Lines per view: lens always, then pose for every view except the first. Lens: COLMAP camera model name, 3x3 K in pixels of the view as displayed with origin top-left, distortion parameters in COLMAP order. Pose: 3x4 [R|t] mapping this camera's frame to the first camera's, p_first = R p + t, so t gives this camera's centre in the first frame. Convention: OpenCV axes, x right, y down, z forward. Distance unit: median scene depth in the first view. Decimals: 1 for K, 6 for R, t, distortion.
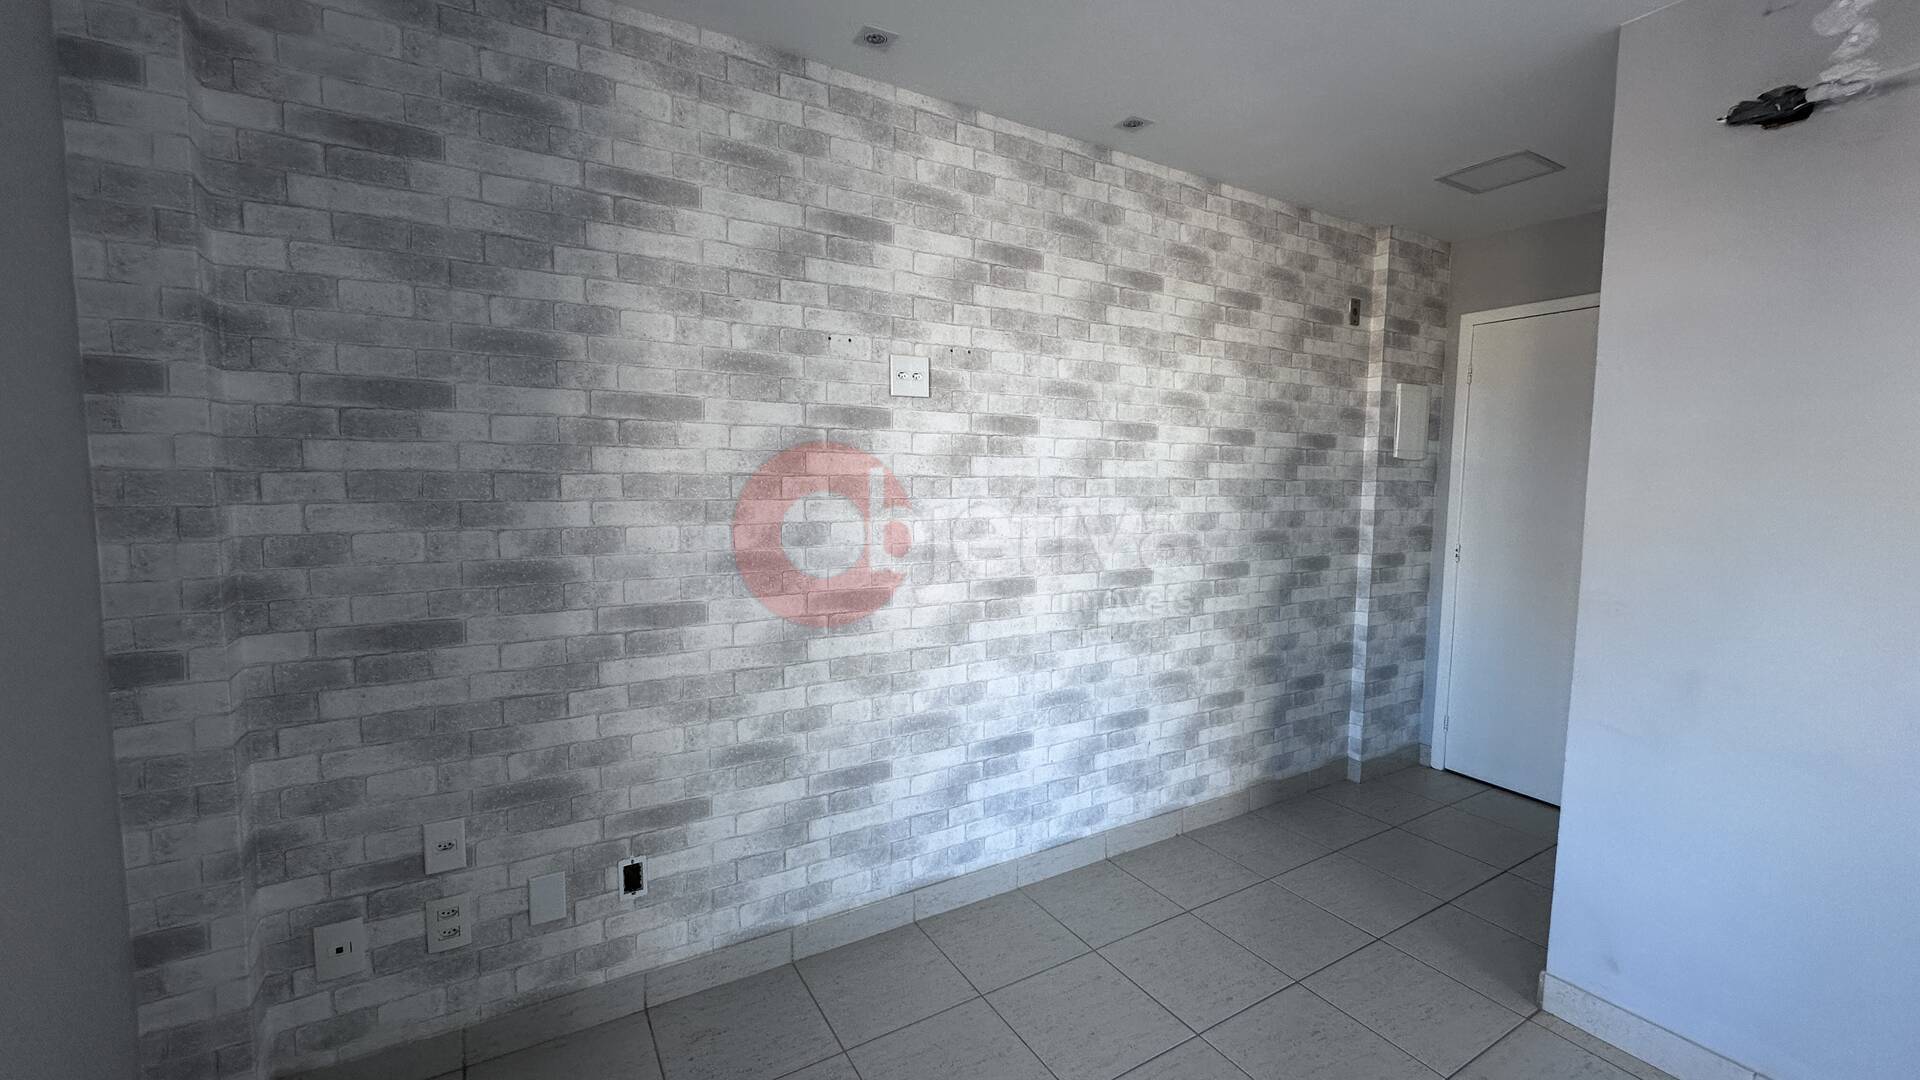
lens RADIAL K [[764.0, 0, 958.0], [0, 764.0, 537.5], [0, 0, 1]] dist [-0.002918, 0.000698]
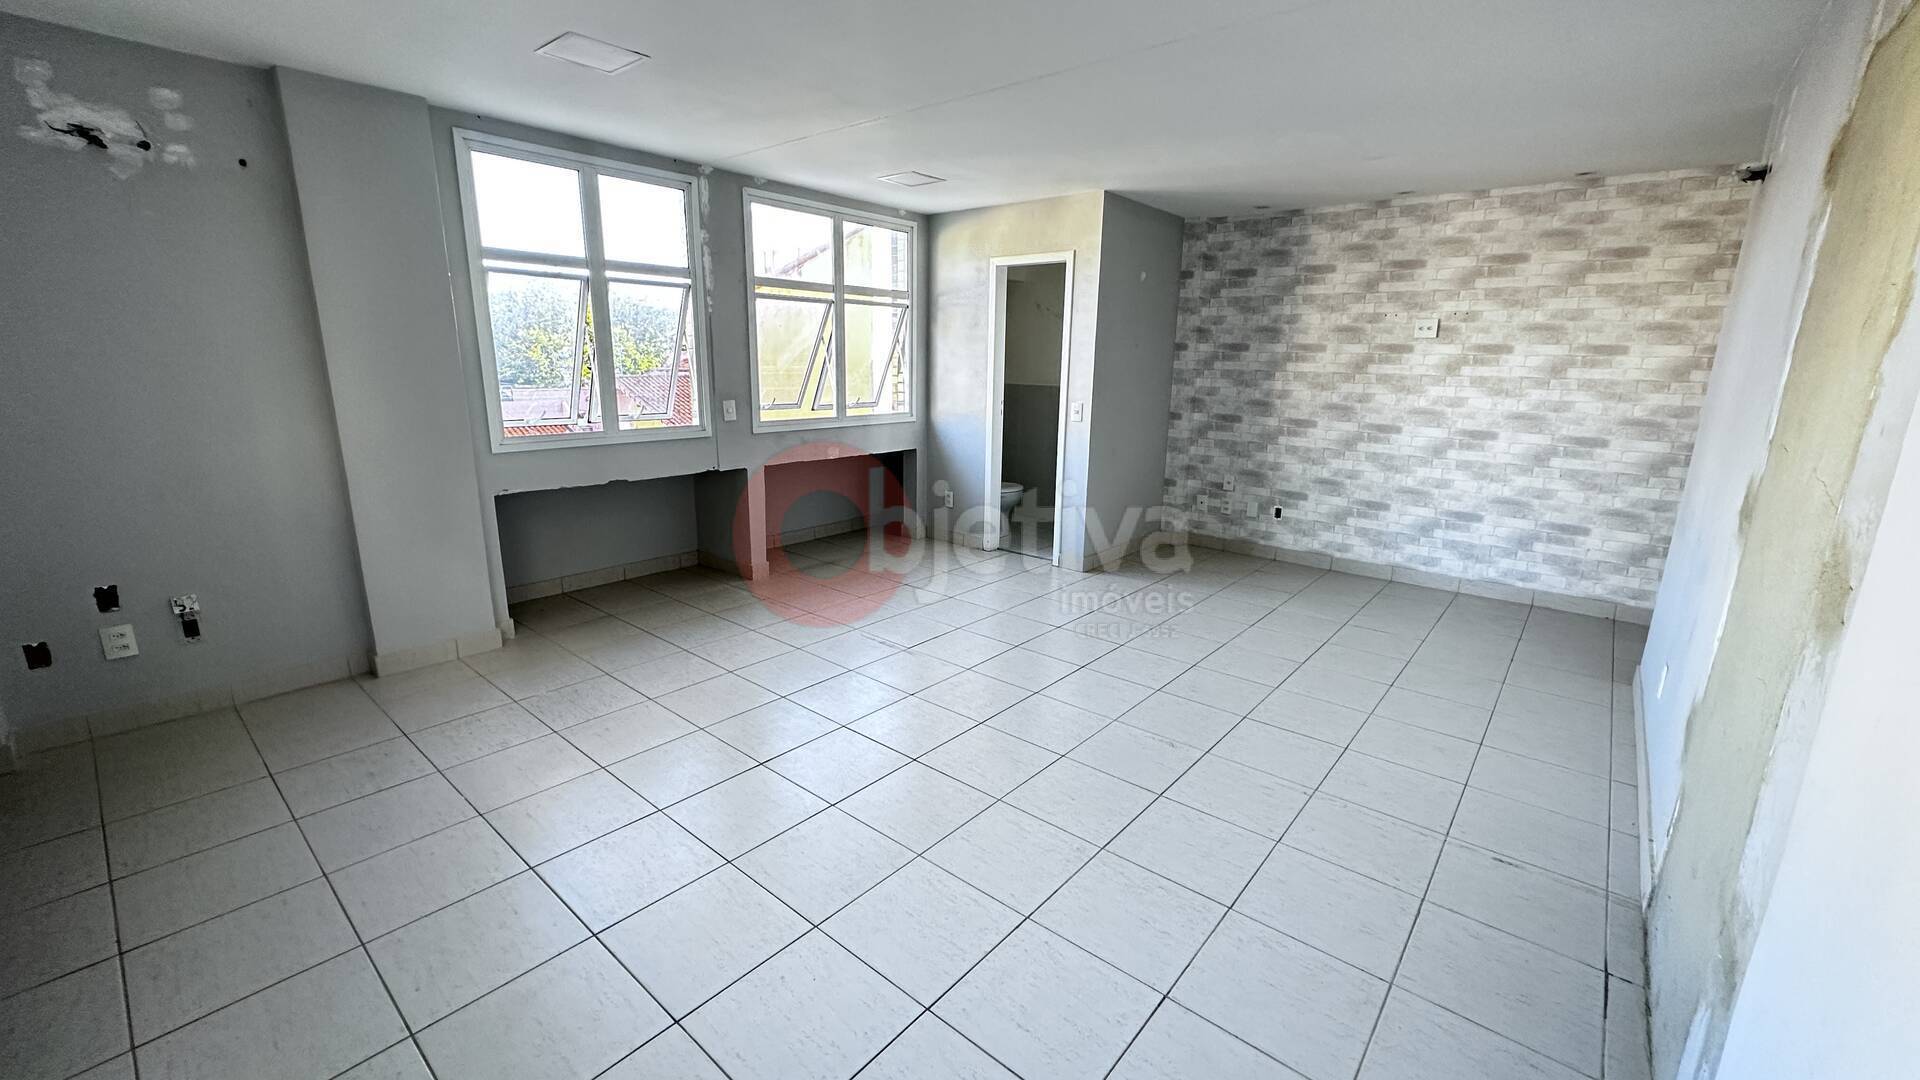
lens RADIAL K [[764.0, 0, 958.0], [0, 764.0, 537.5], [0, 0, 1]] dist [-0.002918, 0.000698]
pose [[0.323047, 0.213314, -0.922029, 1.605874], [-0.092261, 0.976724, 0.193643, 0.072129], [0.941875, 0.022511, 0.335209, -0.958876]]
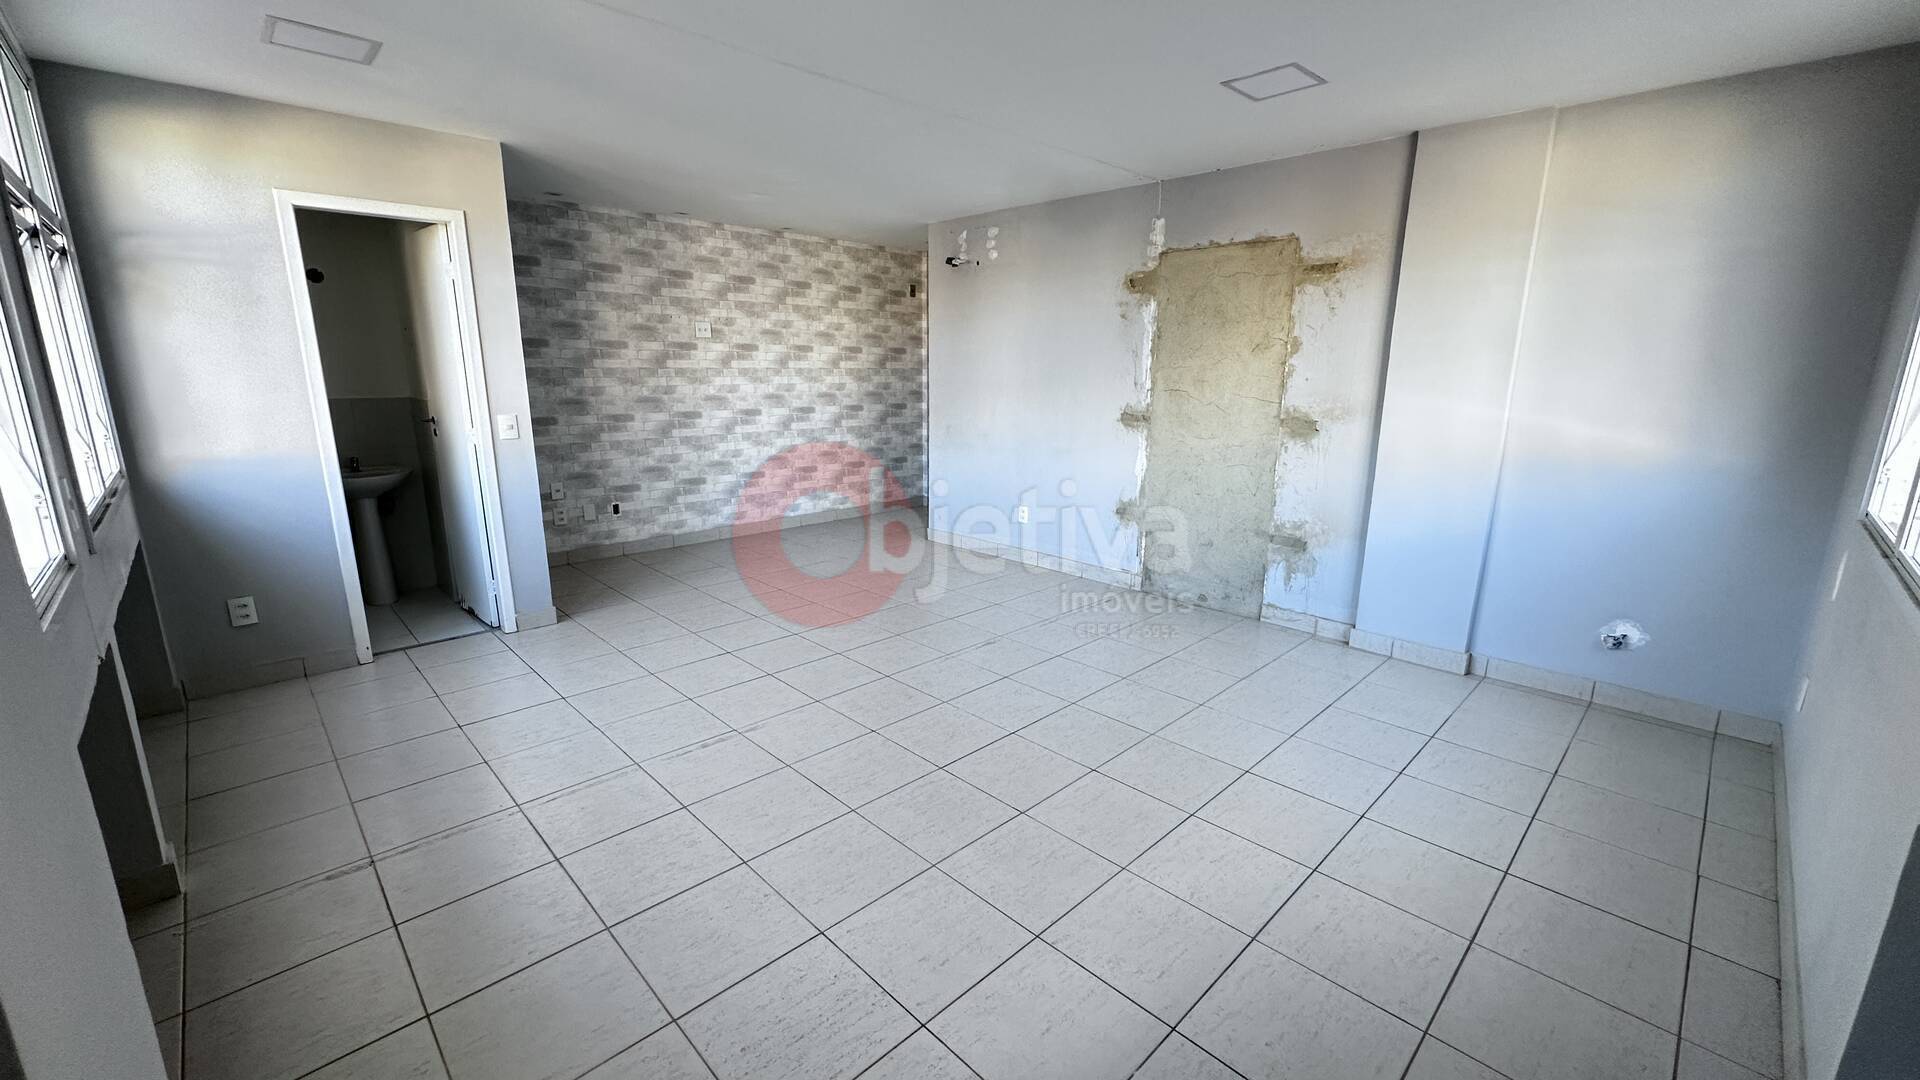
lens RADIAL K [[764.0, 0, 958.0], [0, 764.0, 537.5], [0, 0, 1]] dist [-0.002918, 0.000698]
pose [[0.972207, -0.055668, 0.227411, 0.150071], [0.022537, 0.989063, 0.145765, 0.132668], [-0.233038, -0.136589, 0.962828, -1.817017]]
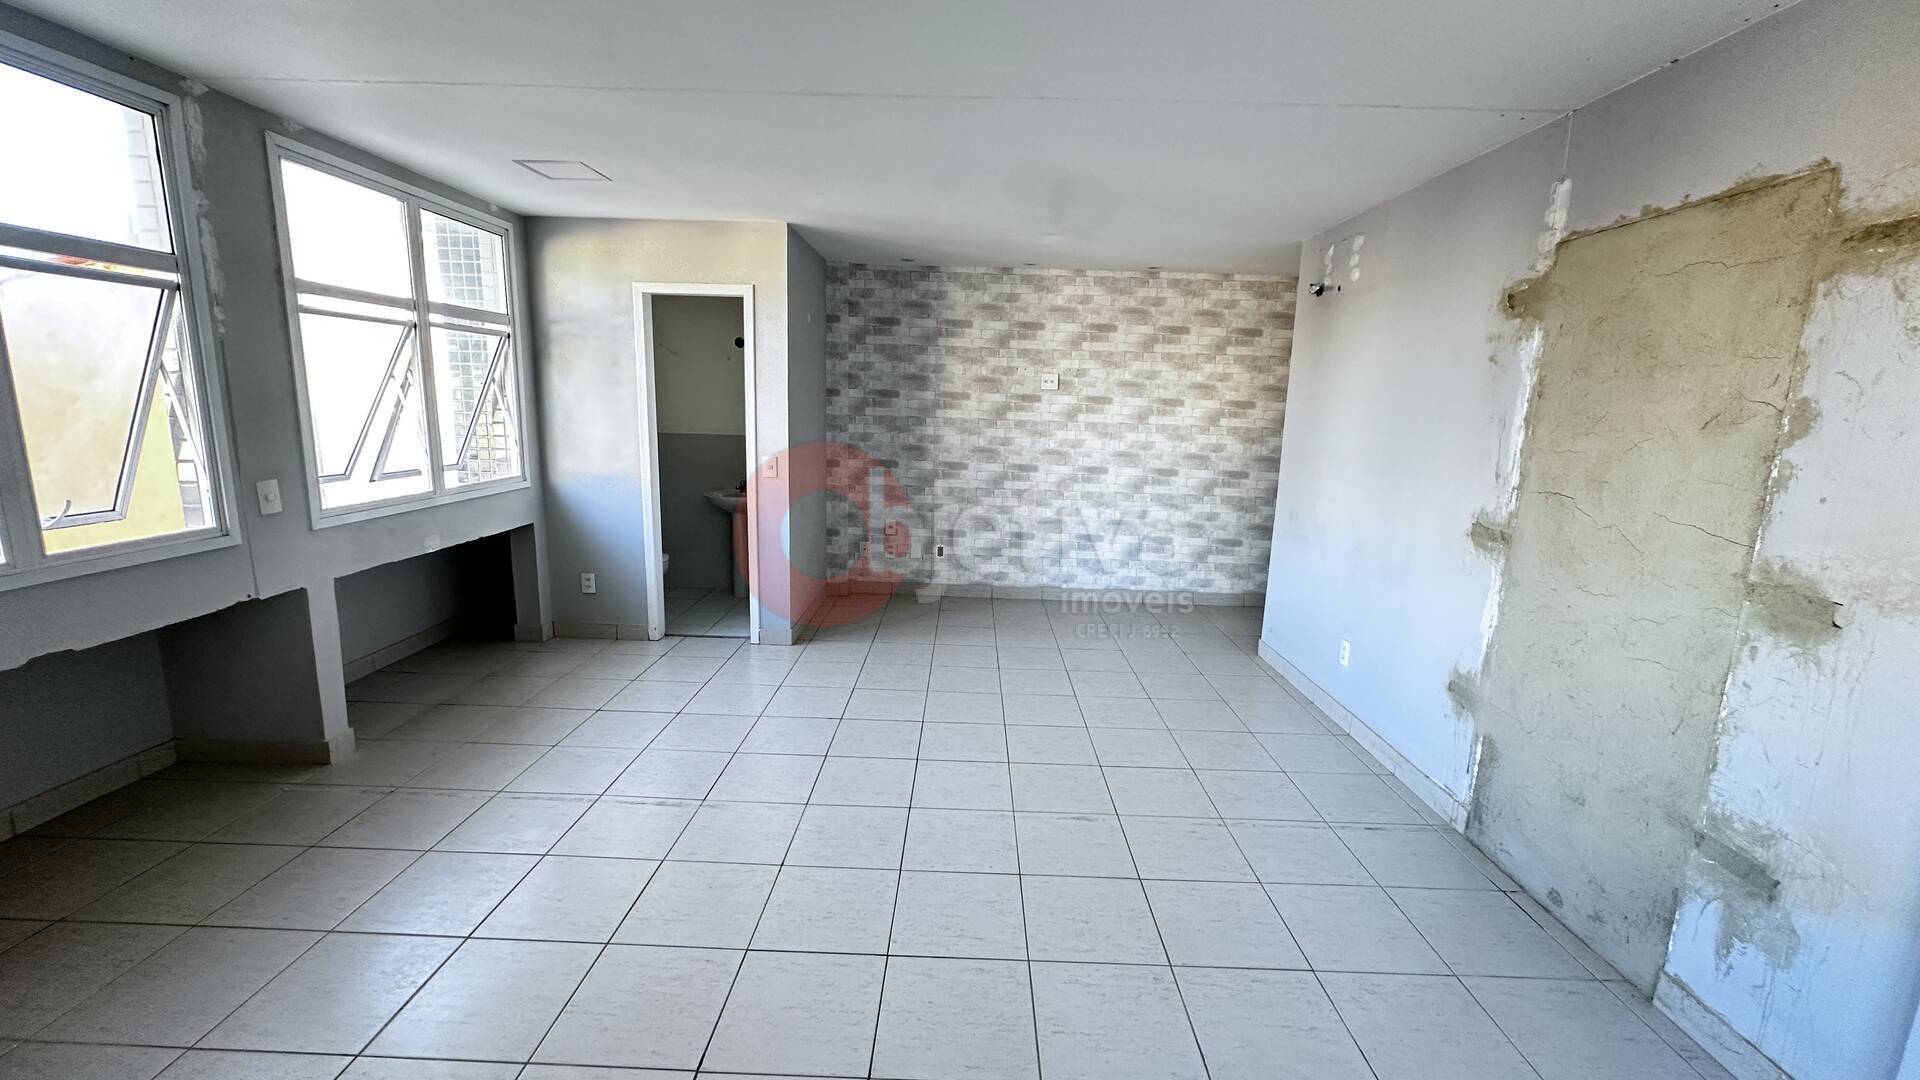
lens RADIAL K [[764.0, 0, 958.0], [0, 764.0, 537.5], [0, 0, 1]] dist [-0.002918, 0.000698]
pose [[0.849403, 0.108514, -0.516468, 1.022807], [-0.064148, 0.992605, 0.103054, 0.060419], [0.523832, -0.054404, 0.850082, -1.320771]]
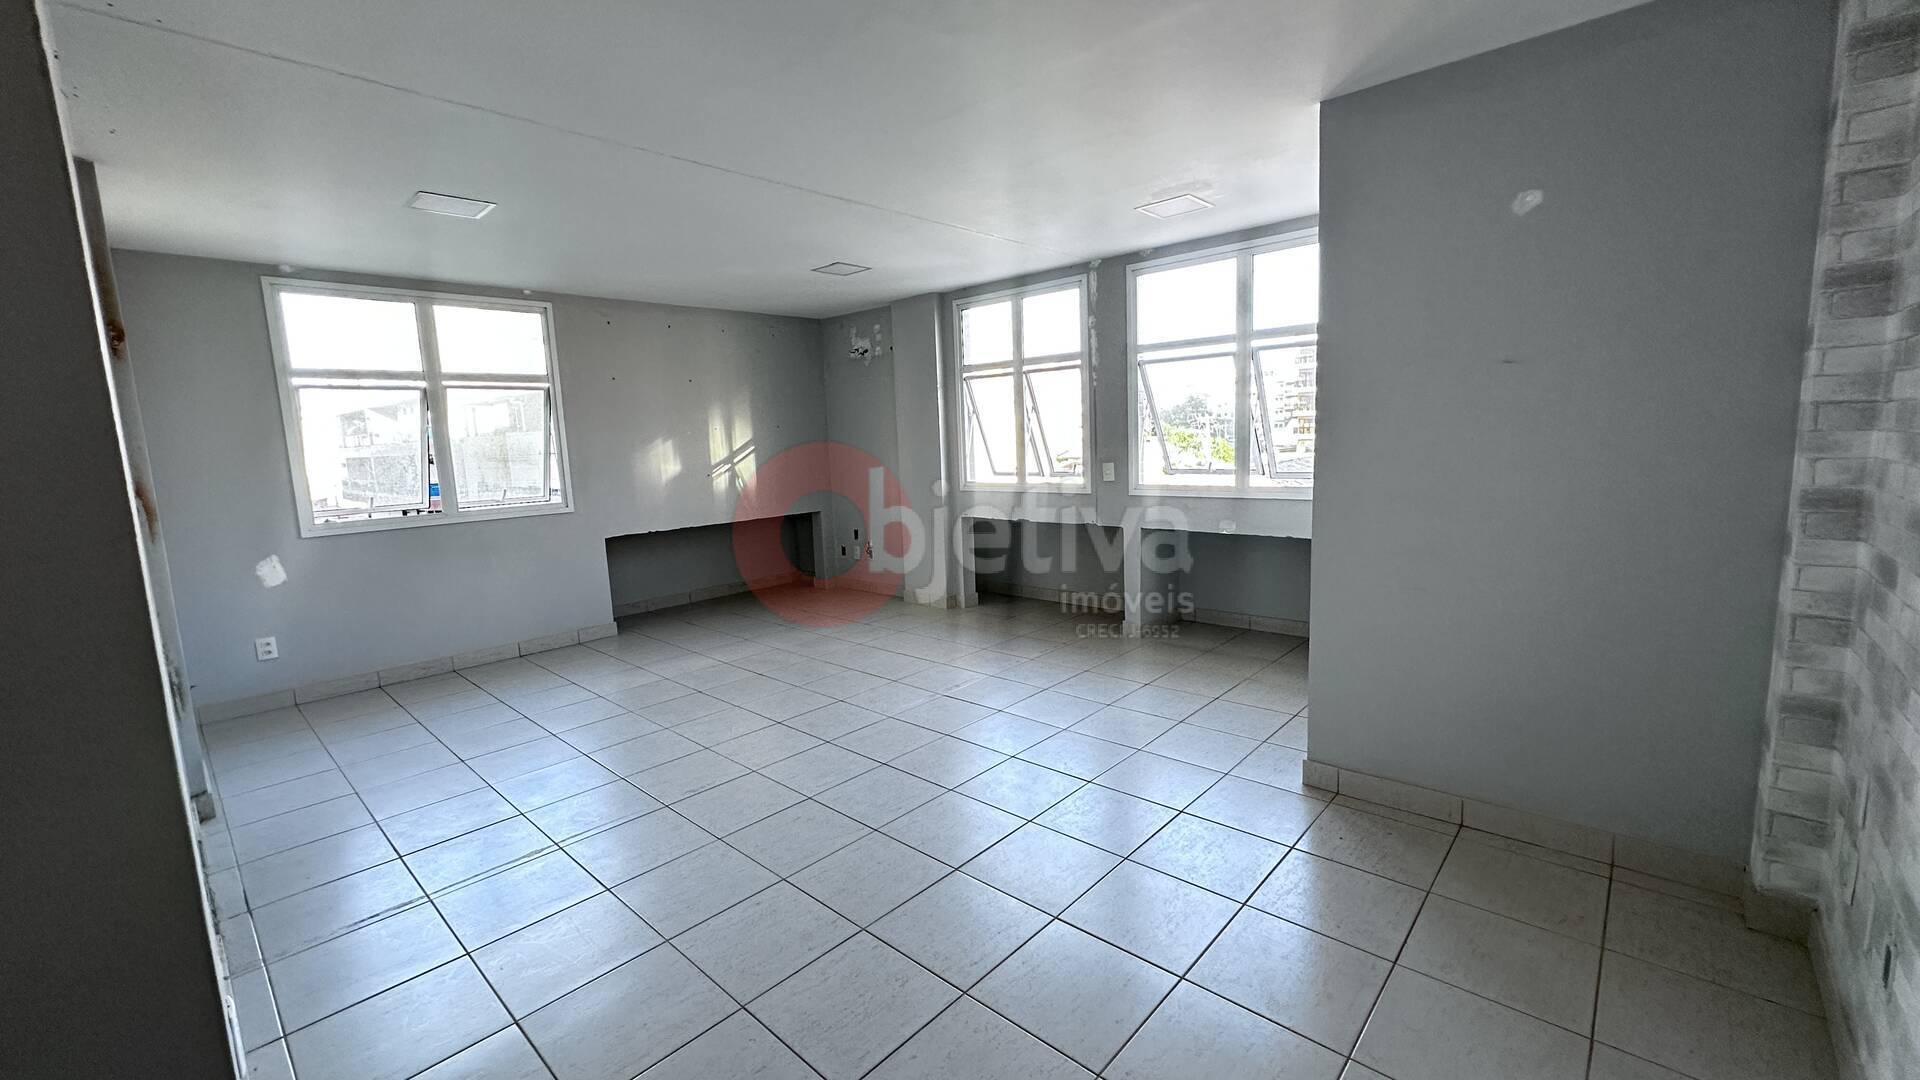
lens RADIAL K [[764.0, 0, 958.0], [0, 764.0, 537.5], [0, 0, 1]] dist [-0.002918, 0.000698]
pose [[-0.957840, 0.067566, -0.279245, 0.504588], [0.007267, 0.977340, 0.211550, -0.095101], [0.287211, 0.200601, -0.936626, 1.140049]]
